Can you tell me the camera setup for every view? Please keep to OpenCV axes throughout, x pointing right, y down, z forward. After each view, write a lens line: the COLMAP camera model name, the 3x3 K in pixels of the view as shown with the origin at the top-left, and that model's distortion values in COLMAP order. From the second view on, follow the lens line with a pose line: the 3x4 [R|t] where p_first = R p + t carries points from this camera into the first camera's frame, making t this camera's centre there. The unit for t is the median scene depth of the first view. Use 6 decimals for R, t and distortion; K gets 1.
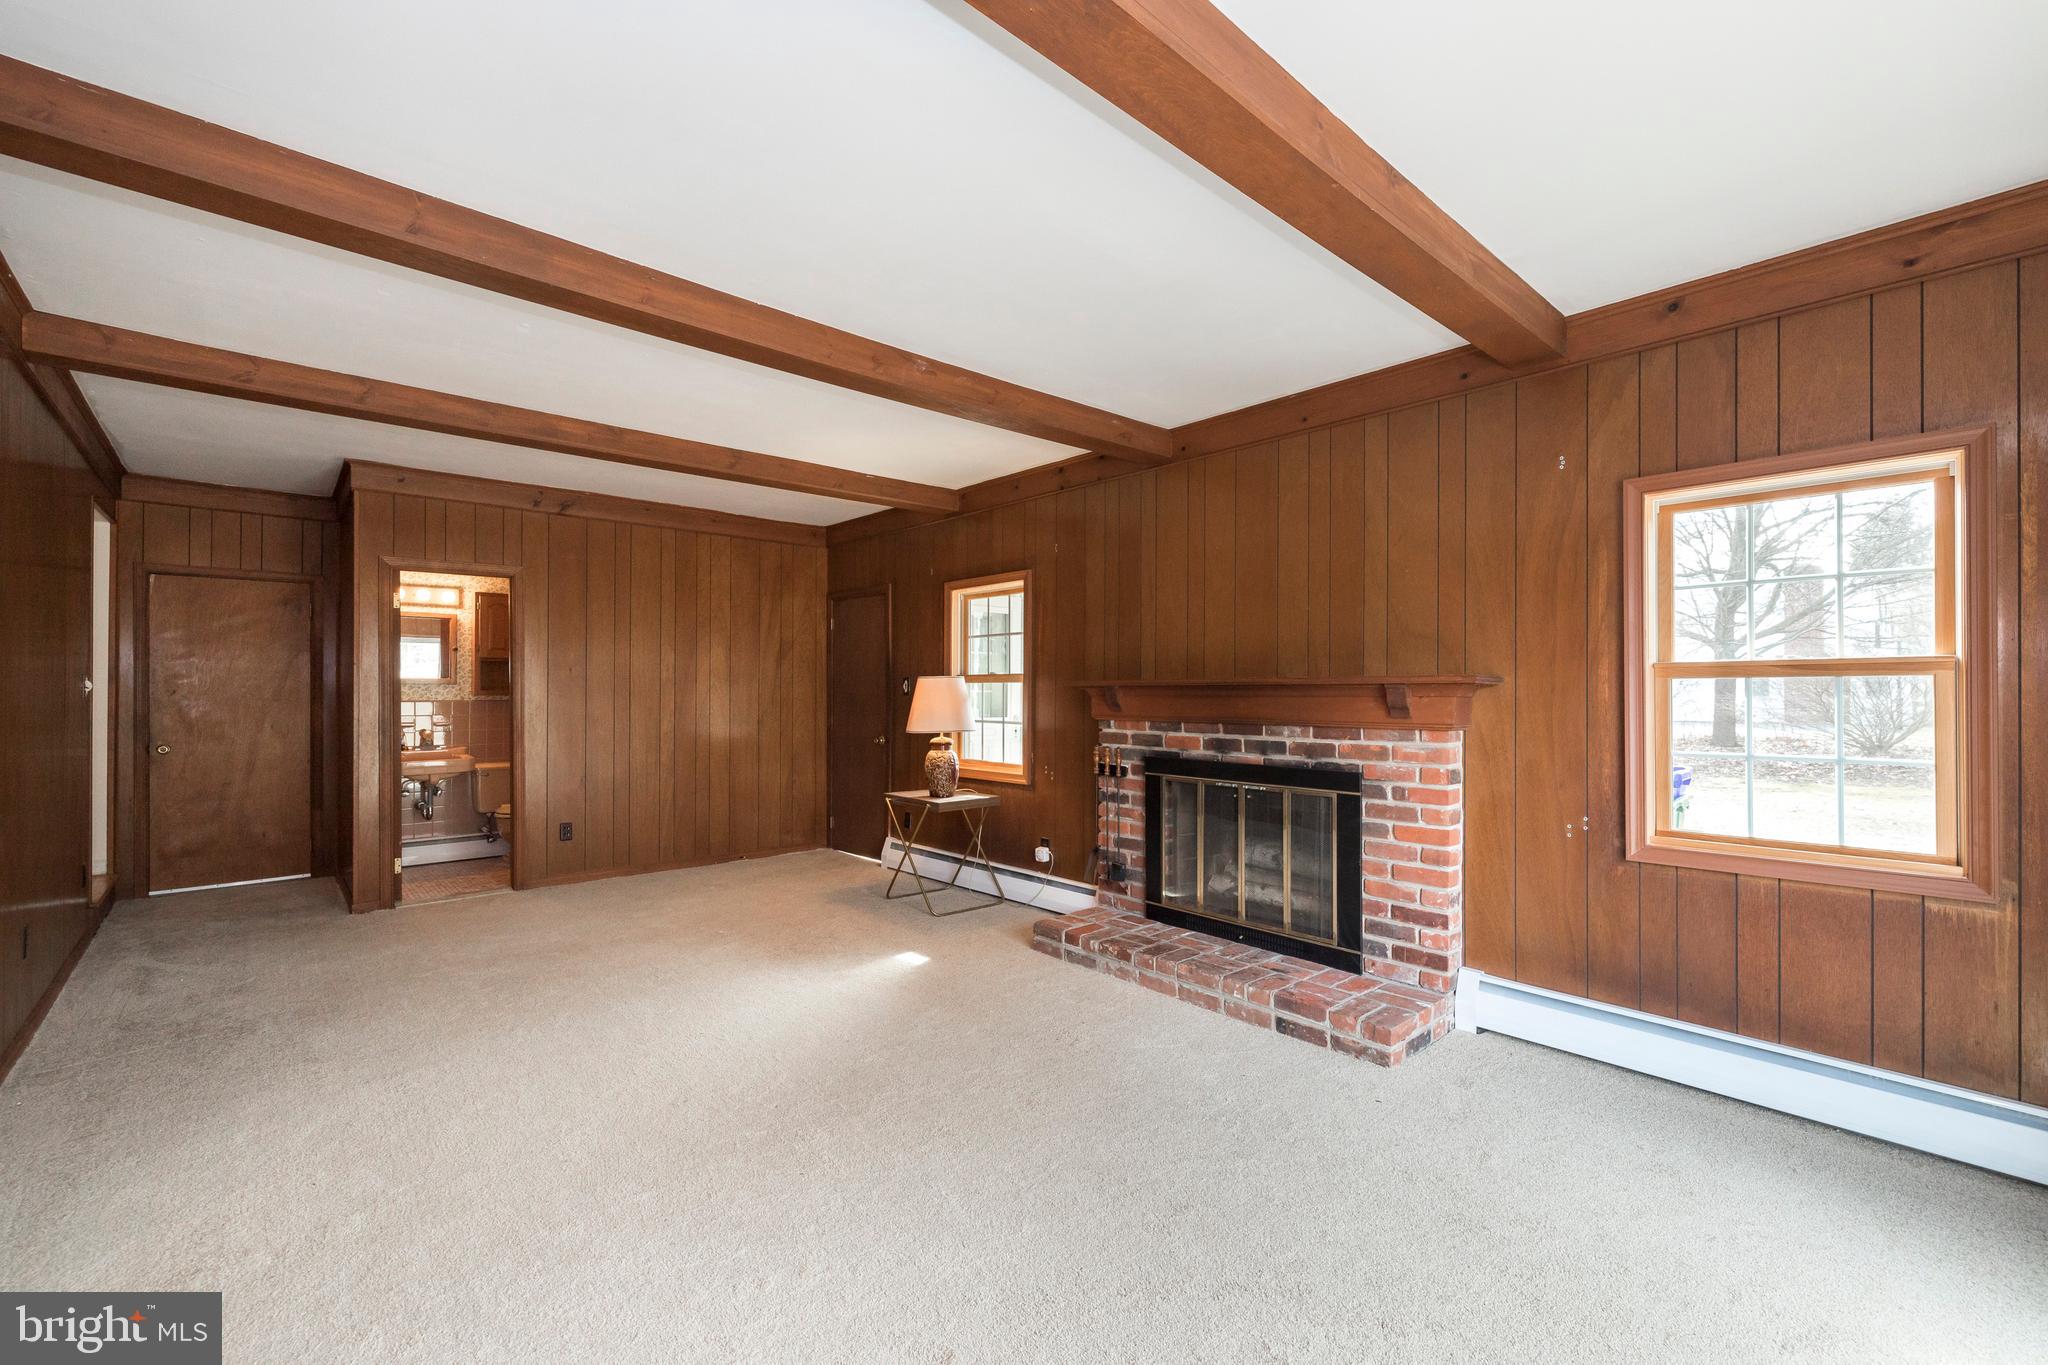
lens RADIAL K [[856.0, 0, 1030.3], [0, 856.0, 688.4], [0, 0, 1]] dist [0.007916, -0.000323]
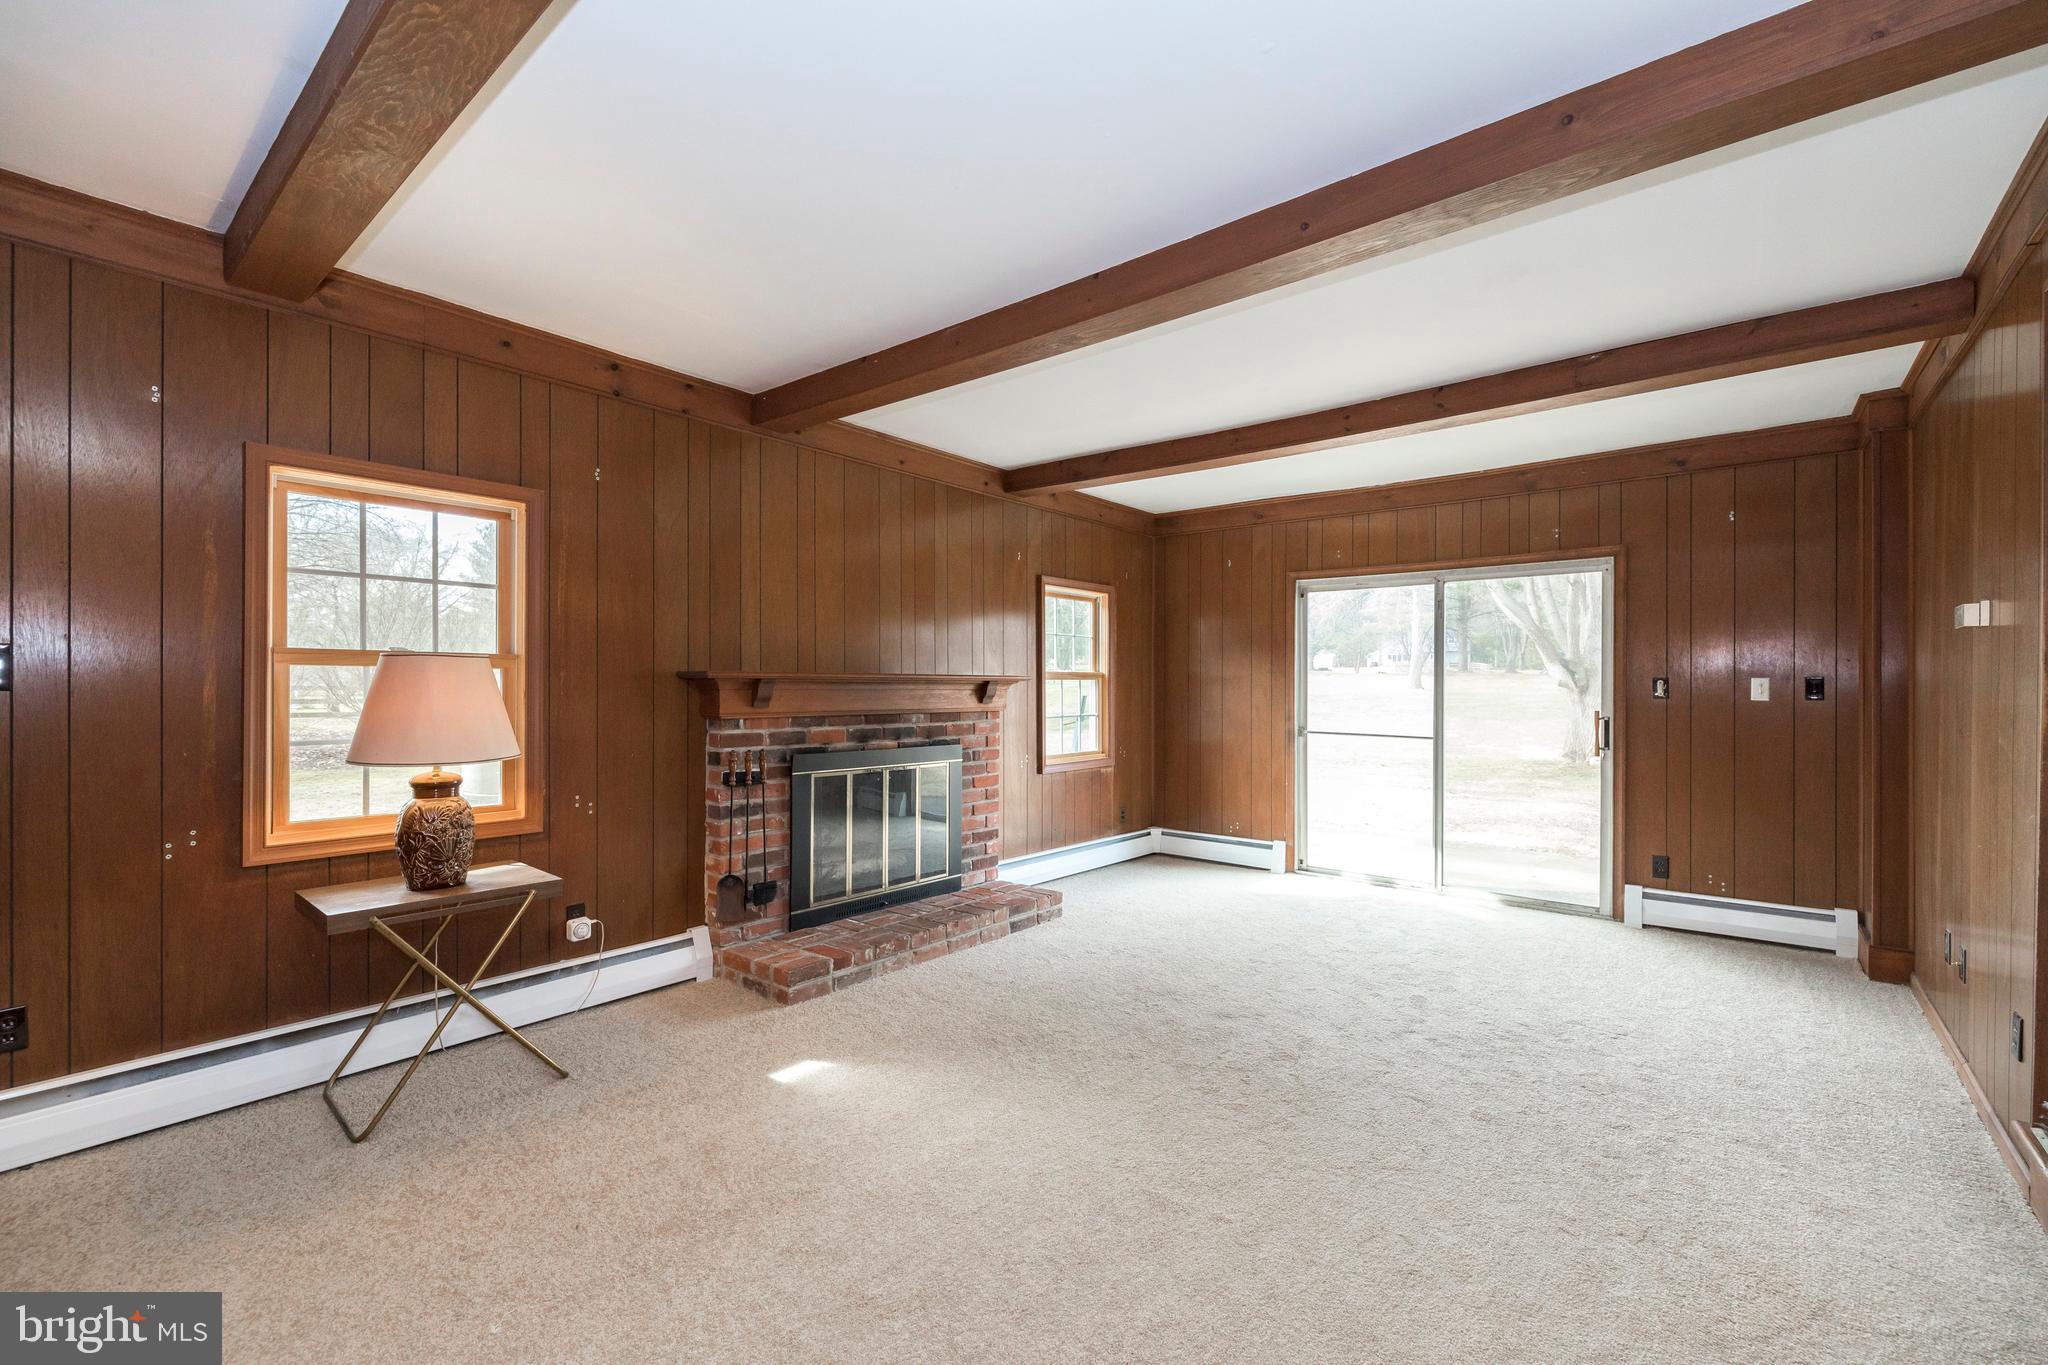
lens RADIAL K [[856.0, 0, 1031.5], [0, 856.0, 687.5], [0, 0, 1]] dist [0.007916, -0.000323]
pose [[-0.135623, -0.003678, 0.990754, -0.806503], [-0.011412, 0.999933, 0.002150, 0.001188], [-0.990695, -0.011015, -0.135656, 0.866218]]
